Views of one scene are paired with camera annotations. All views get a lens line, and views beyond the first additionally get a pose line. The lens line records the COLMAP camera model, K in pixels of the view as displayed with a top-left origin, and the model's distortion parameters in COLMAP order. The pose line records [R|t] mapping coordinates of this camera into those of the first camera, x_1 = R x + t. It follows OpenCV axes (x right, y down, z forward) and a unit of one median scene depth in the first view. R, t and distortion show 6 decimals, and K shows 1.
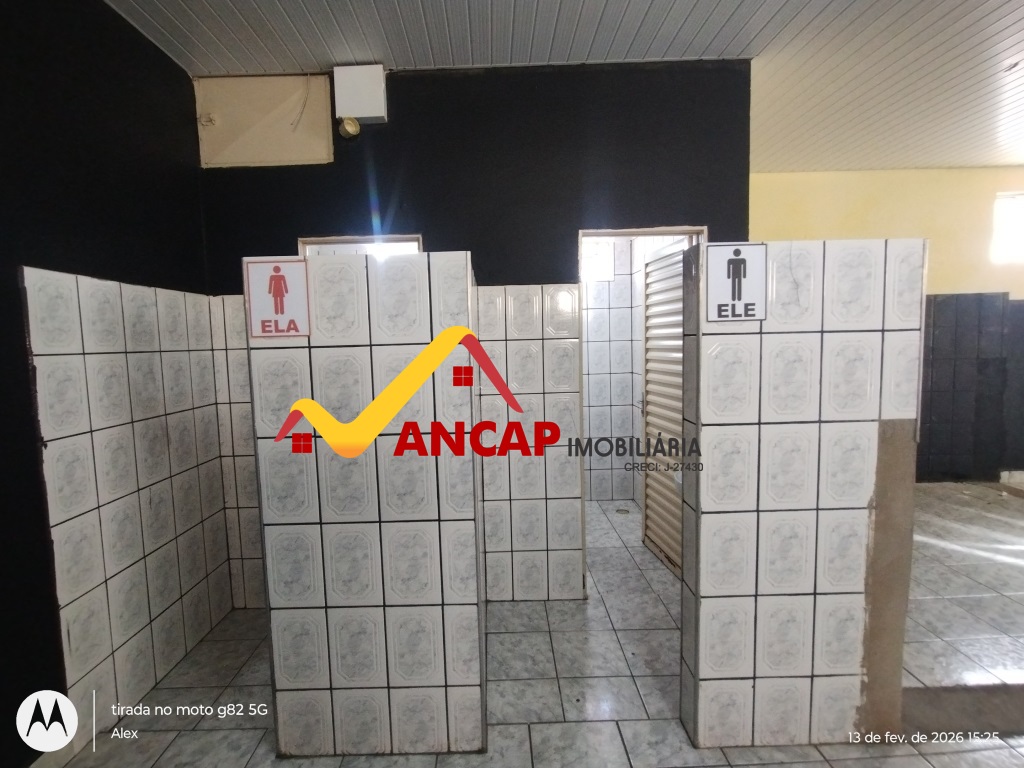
lens RADIAL K [[468.4, 0, 504.5], [0, 468.4, 379.9], [0, 0, 1]] dist [-0.007612, 0.001100]
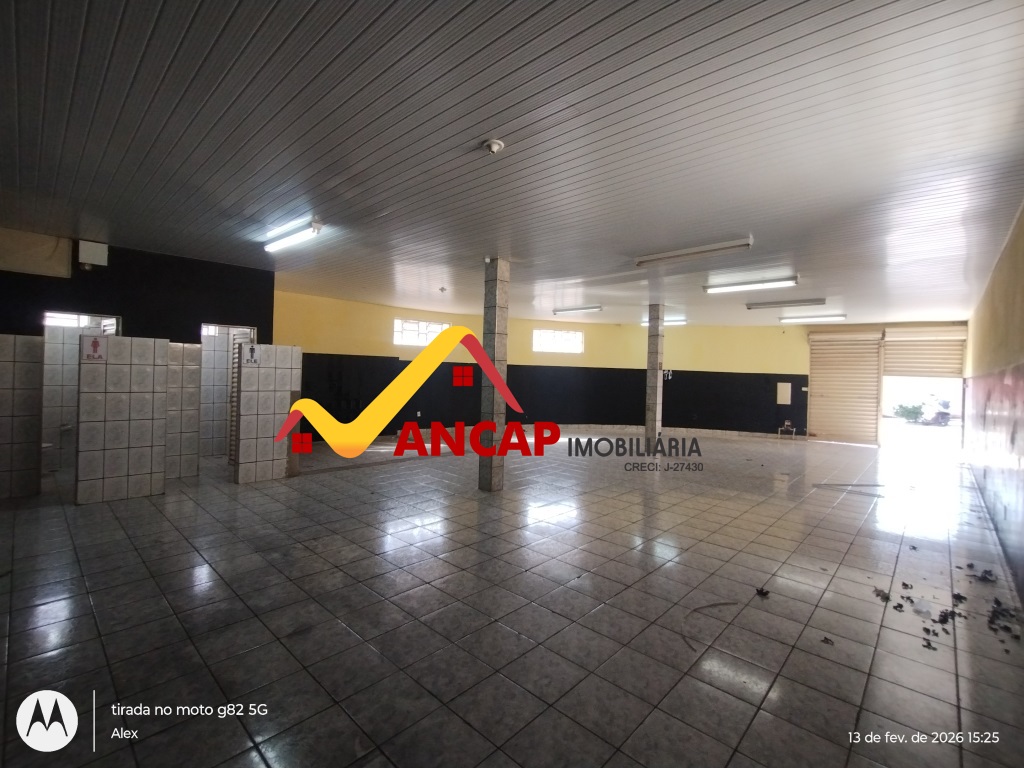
lens RADIAL K [[468.4, 0, 505.8], [0, 468.4, 375.0], [0, 0, 1]] dist [-0.007612, 0.001100]
pose [[0.709043, 0.044099, 0.703785, -0.682114], [0.011949, 0.997148, -0.074519, 0.260510], [-0.705064, 0.061246, 0.706494, -3.002193]]
